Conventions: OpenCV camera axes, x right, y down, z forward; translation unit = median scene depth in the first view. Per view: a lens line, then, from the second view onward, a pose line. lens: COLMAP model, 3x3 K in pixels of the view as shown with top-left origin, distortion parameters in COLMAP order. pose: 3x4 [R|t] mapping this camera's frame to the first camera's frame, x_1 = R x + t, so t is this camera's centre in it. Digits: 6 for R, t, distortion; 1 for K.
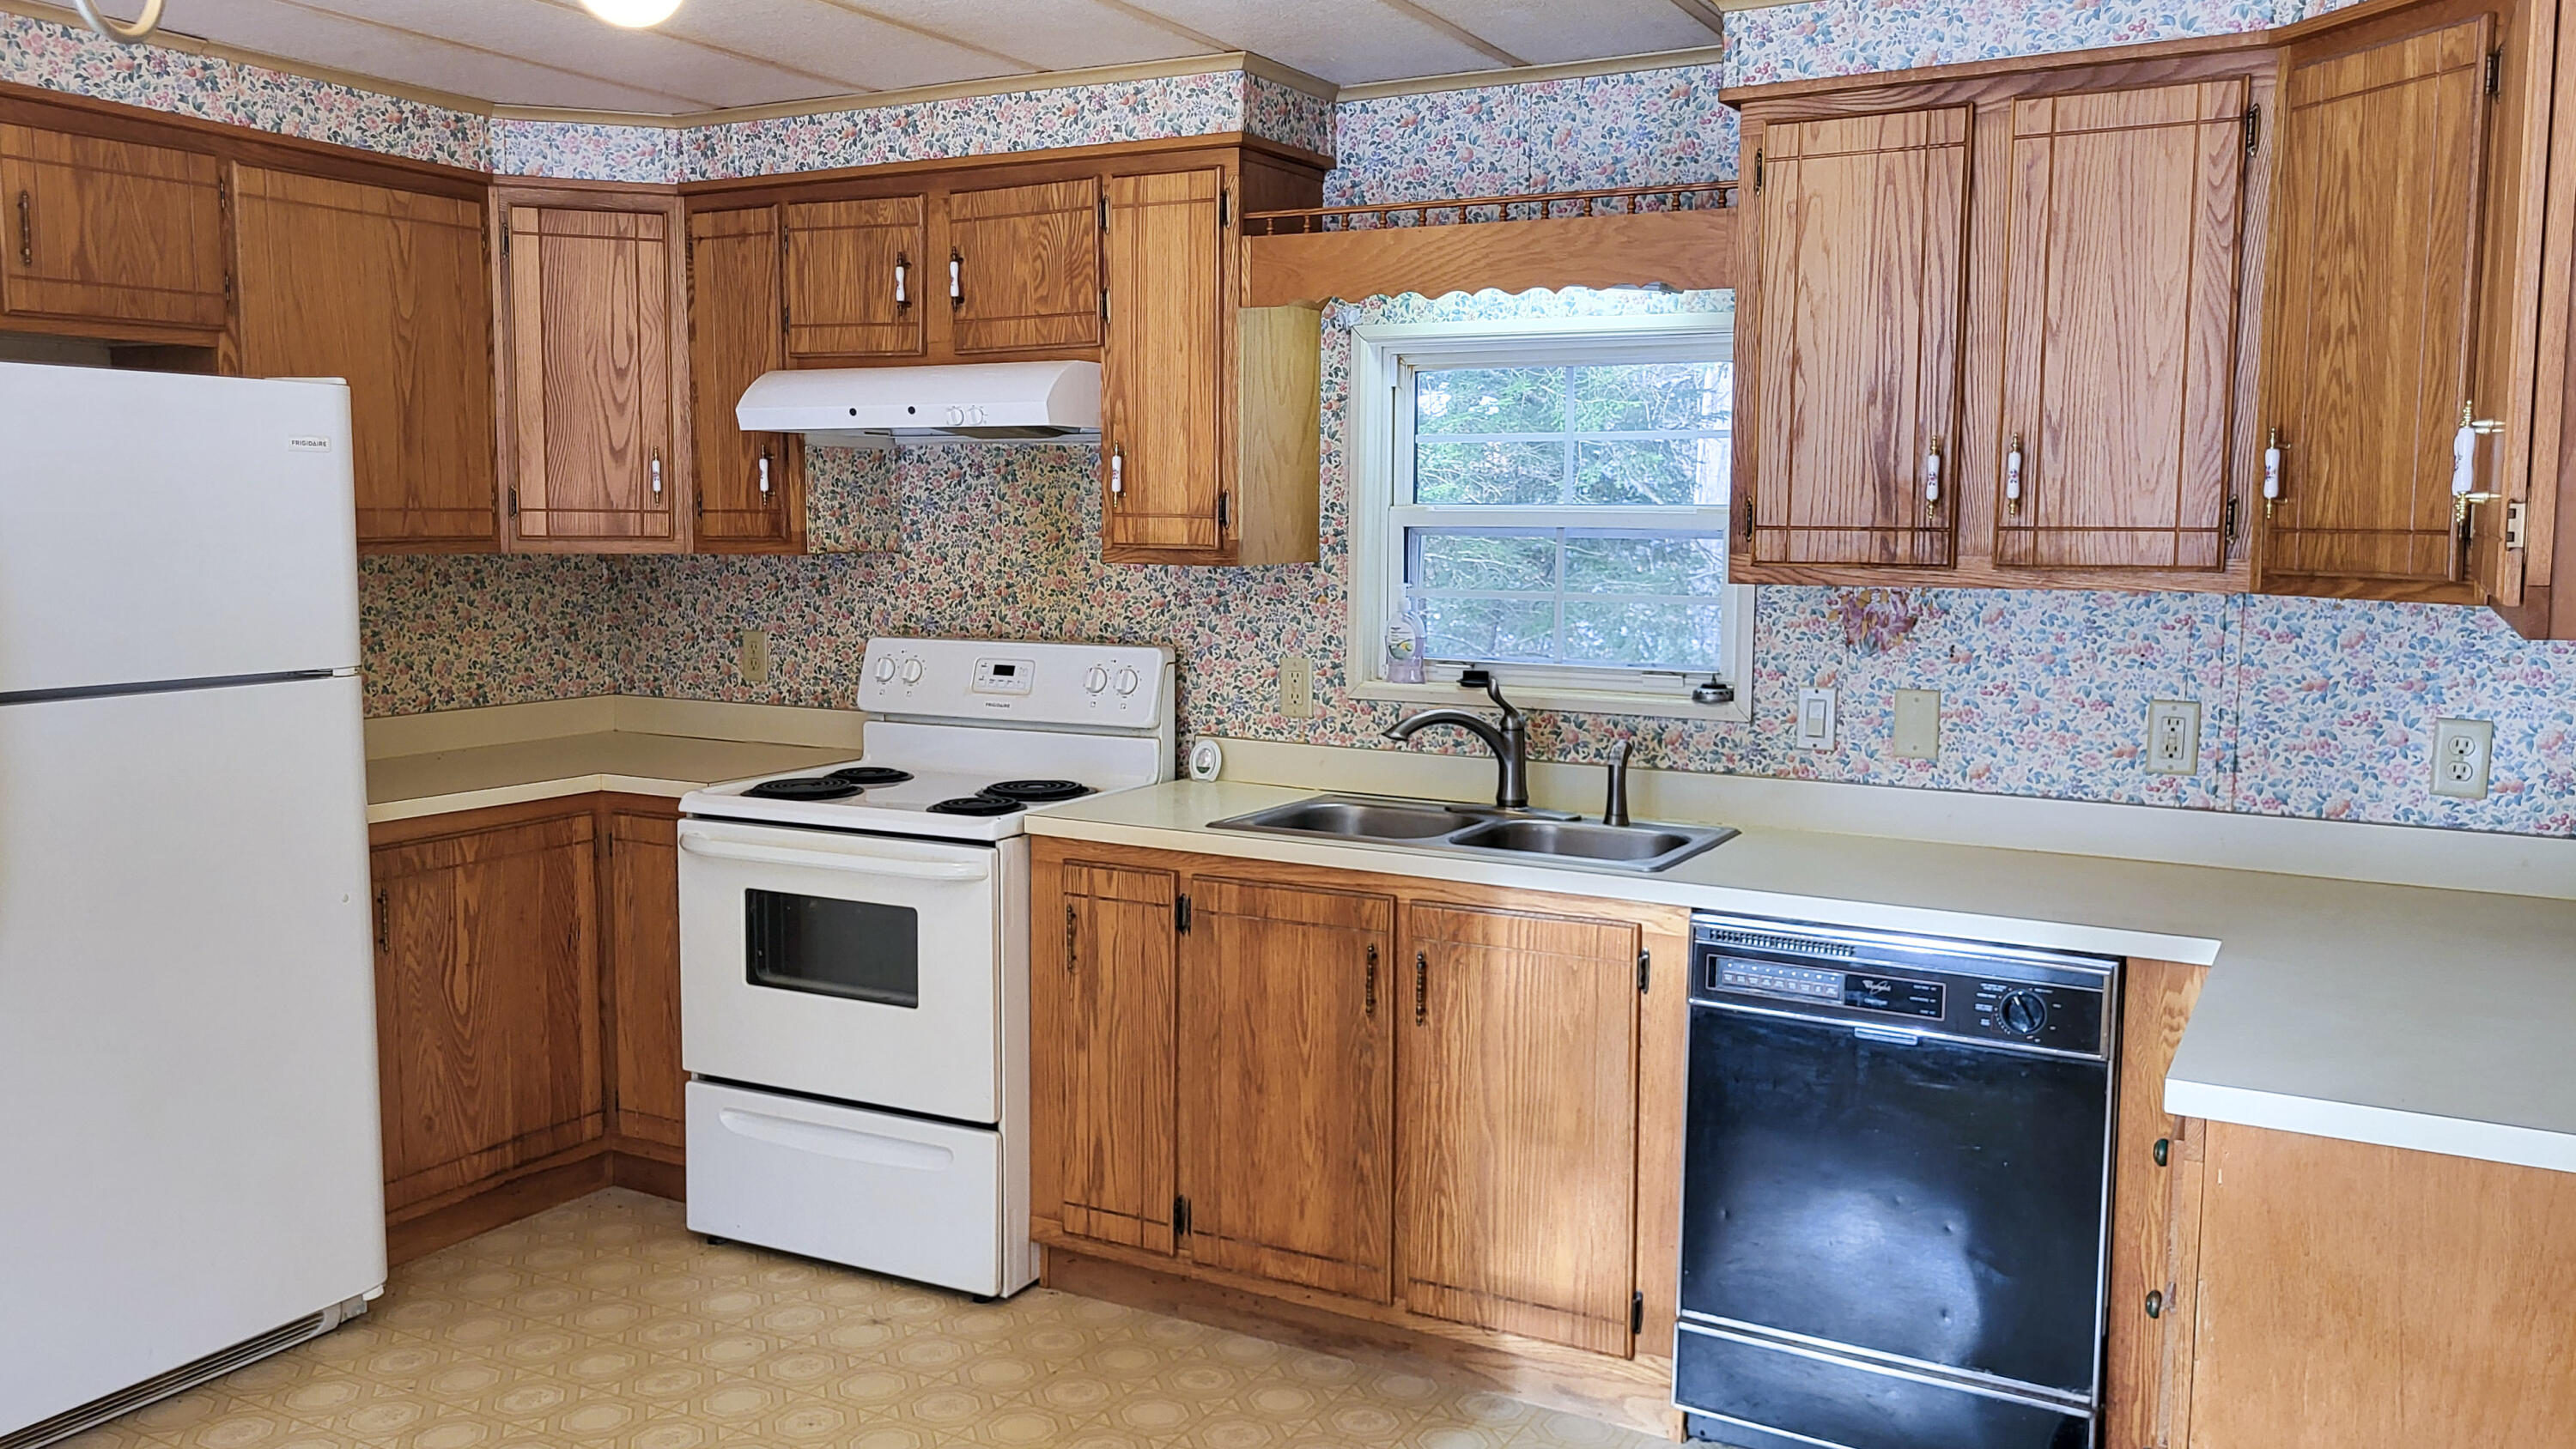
lens RADIAL K [[2020.0, 0, 1283.7], [0, 2020.0, 727.7], [0, 0, 1]] dist [0.032302, -0.000007]
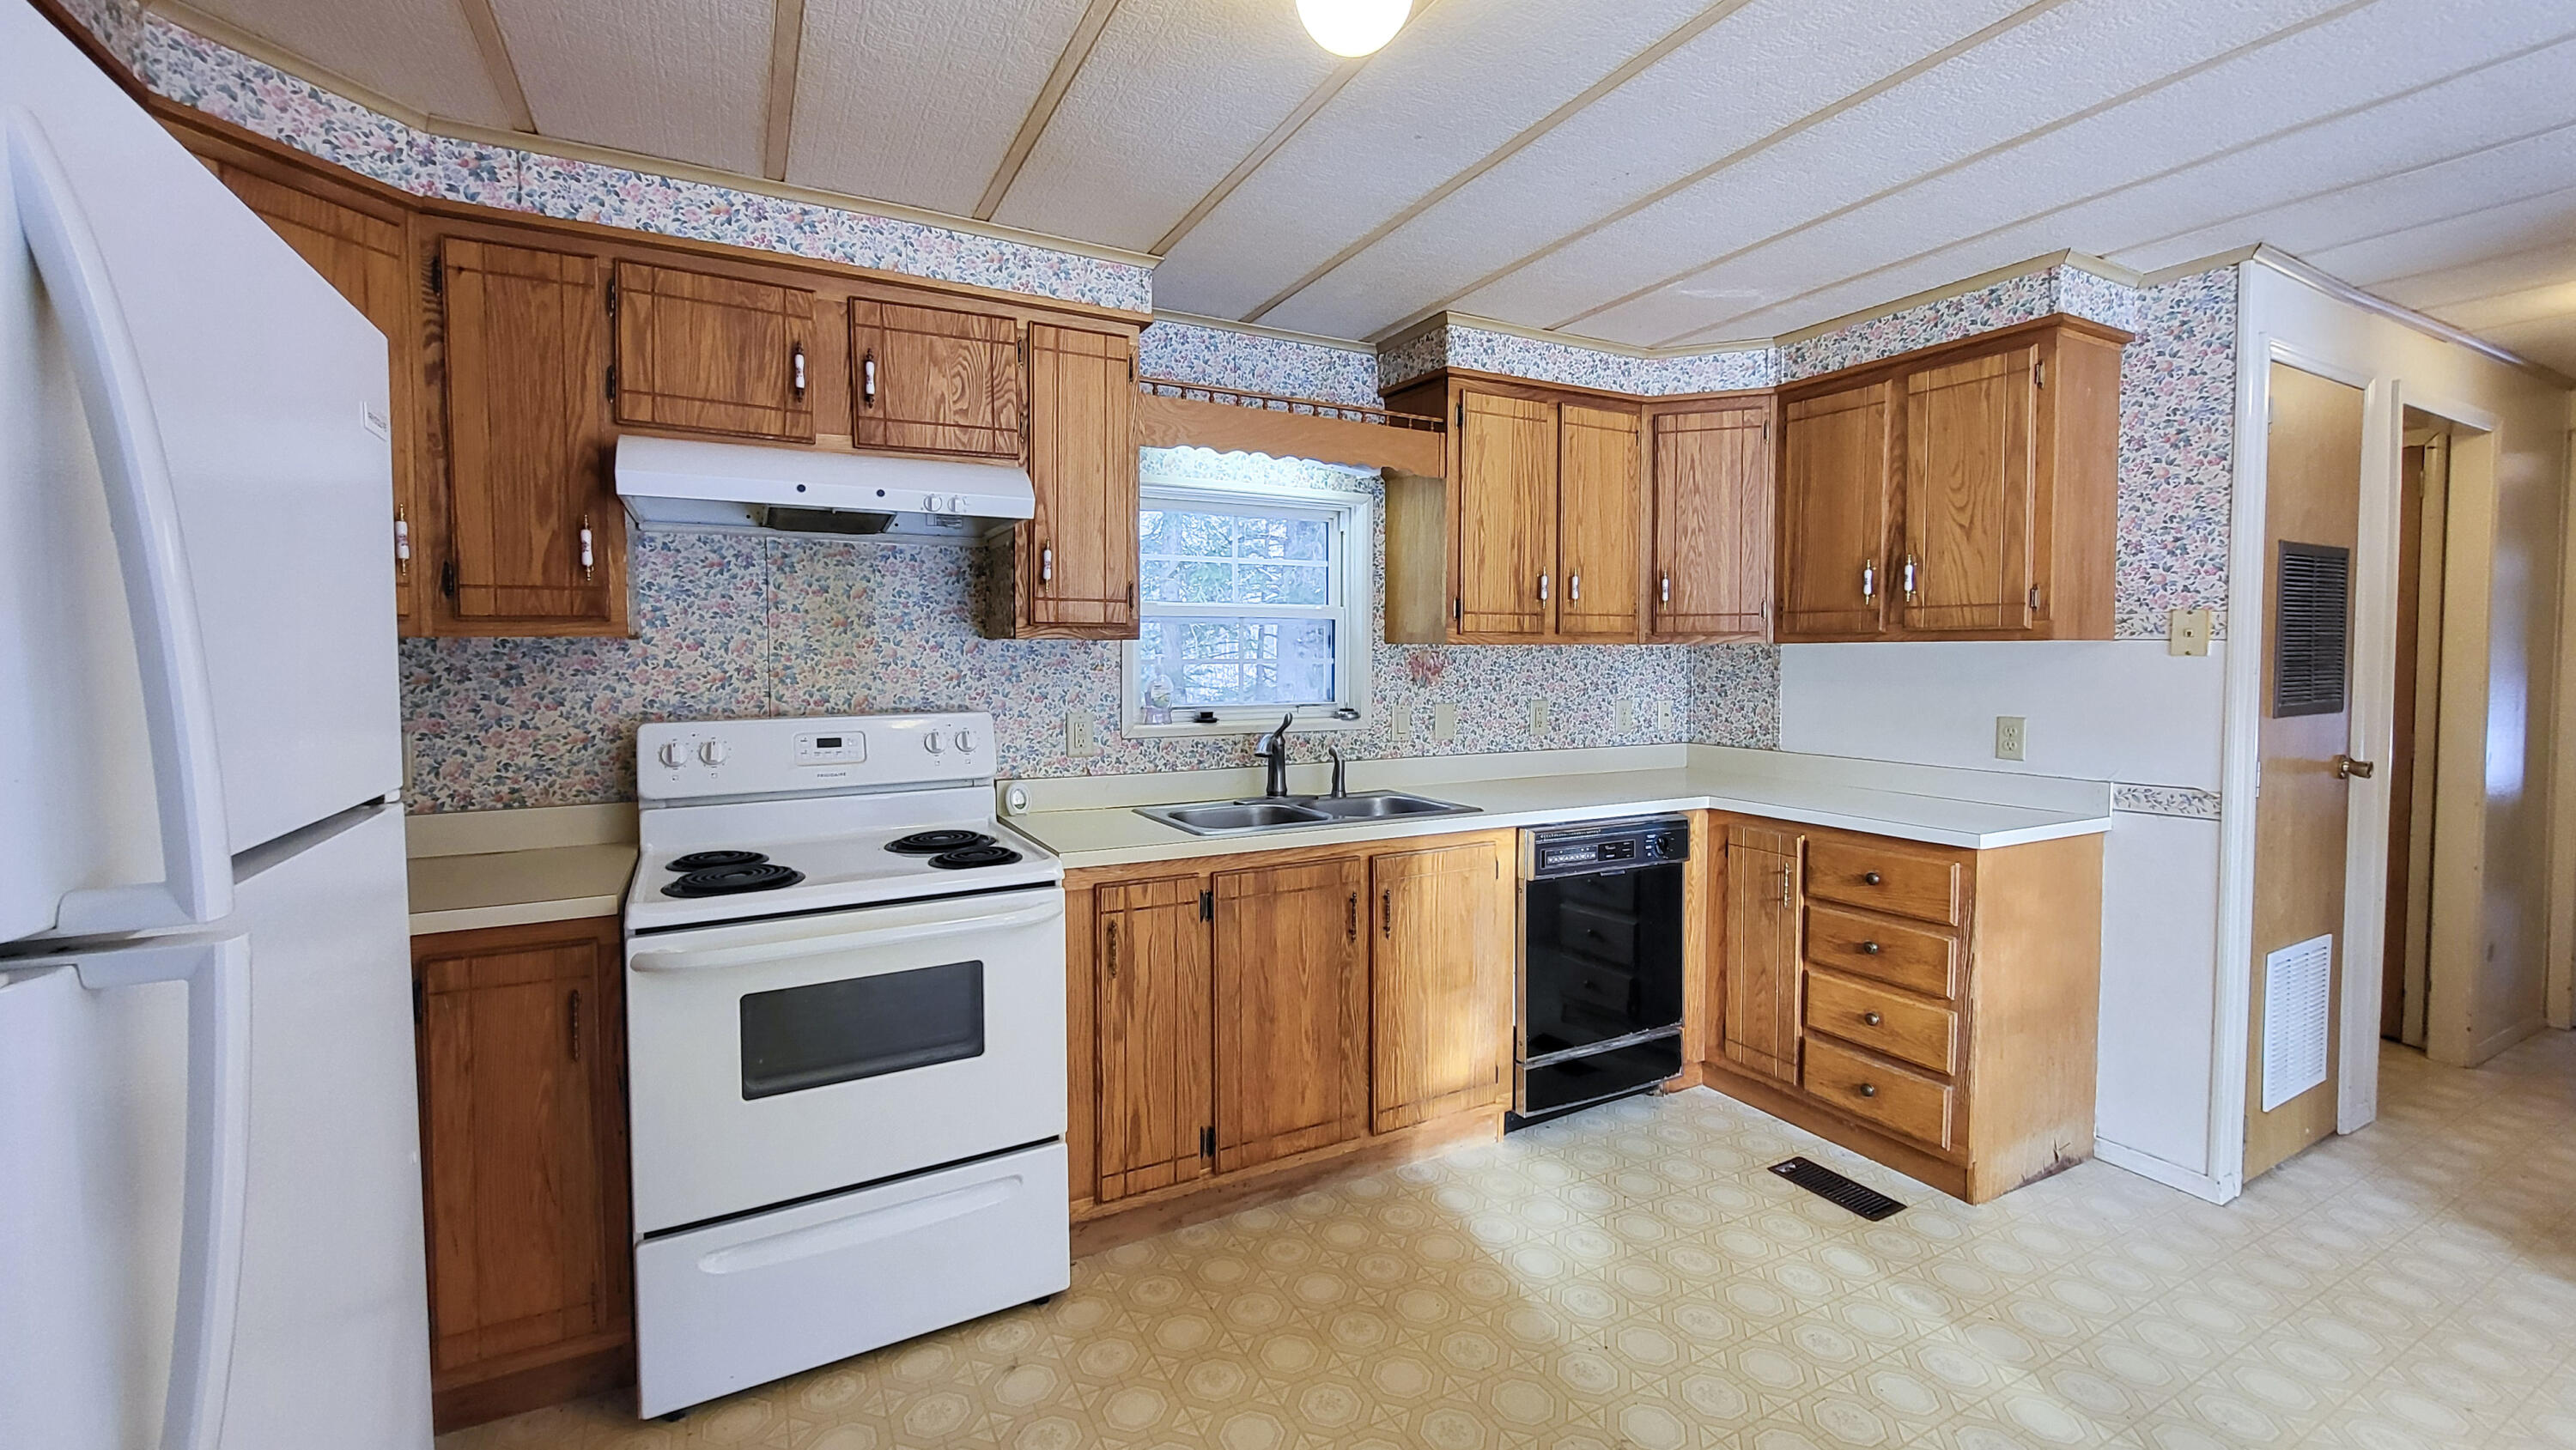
lens RADIAL K [[1032.7, 0, 1286.9], [0, 1032.7, 699.6], [0, 0, 1]] dist [-0.002458, -0.000103]
pose [[0.541269, -0.045000, 0.839644, -0.559864], [0.097092, 0.995232, -0.009251, -0.026642], [-0.835225, 0.086530, 0.543058, 0.580272]]
